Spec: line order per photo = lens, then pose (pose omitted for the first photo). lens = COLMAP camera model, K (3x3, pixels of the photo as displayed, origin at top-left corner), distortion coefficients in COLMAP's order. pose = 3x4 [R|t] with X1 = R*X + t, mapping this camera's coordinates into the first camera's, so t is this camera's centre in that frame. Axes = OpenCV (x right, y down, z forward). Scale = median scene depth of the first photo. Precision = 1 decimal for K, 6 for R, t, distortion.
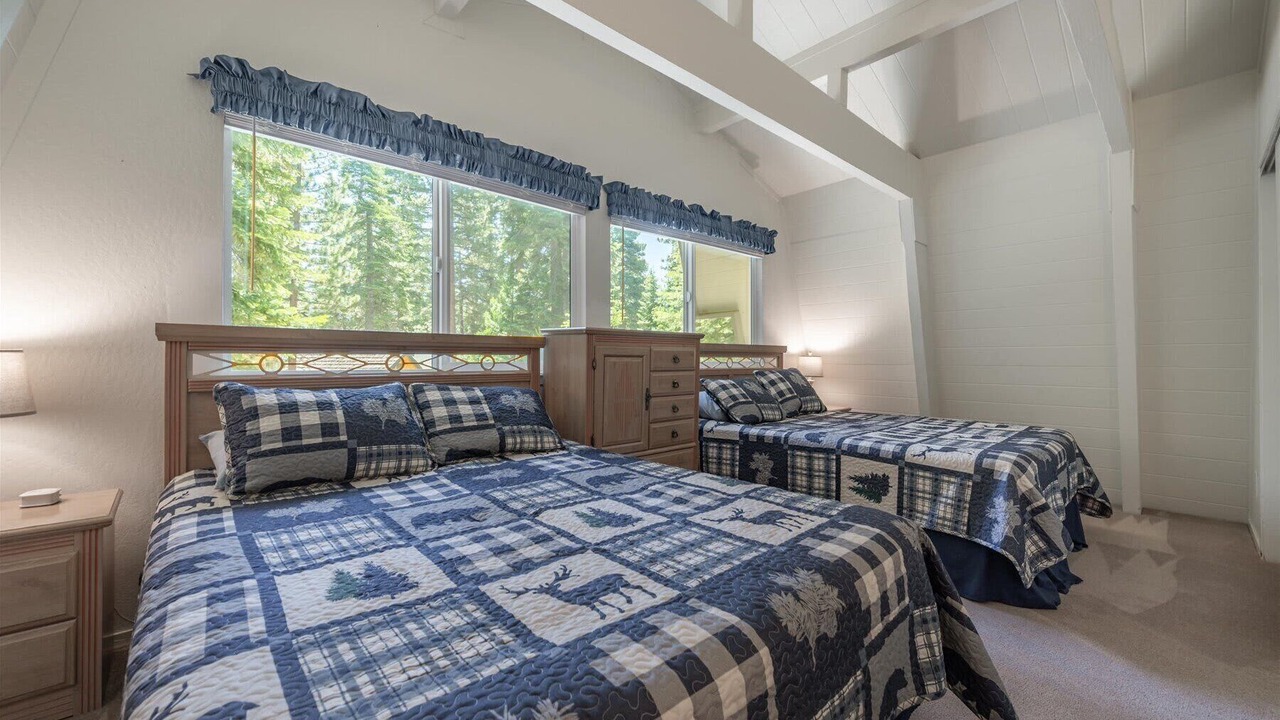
lens RADIAL K [[510.8, 0, 646.3], [0, 510.8, 358.0], [0, 0, 1]] dist [0.008143, -0.000139]
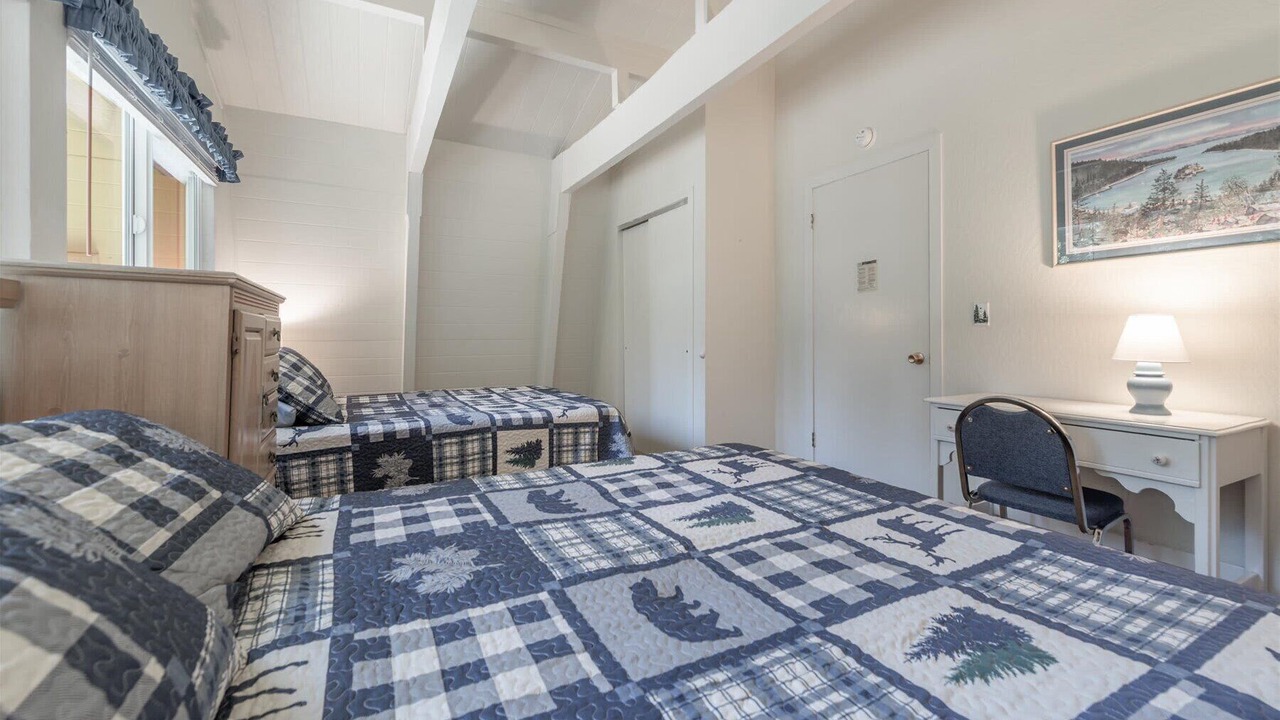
lens RADIAL K [[510.8, 0, 653.0], [0, 510.8, 329.0], [0, 0, 1]] dist [0.008143, -0.000139]
pose [[0.243898, 0.004389, 0.969791, -0.598923], [0.002561, 0.999983, -0.005170, -0.002160], [-0.969797, 0.003744, 0.243883, 0.556773]]
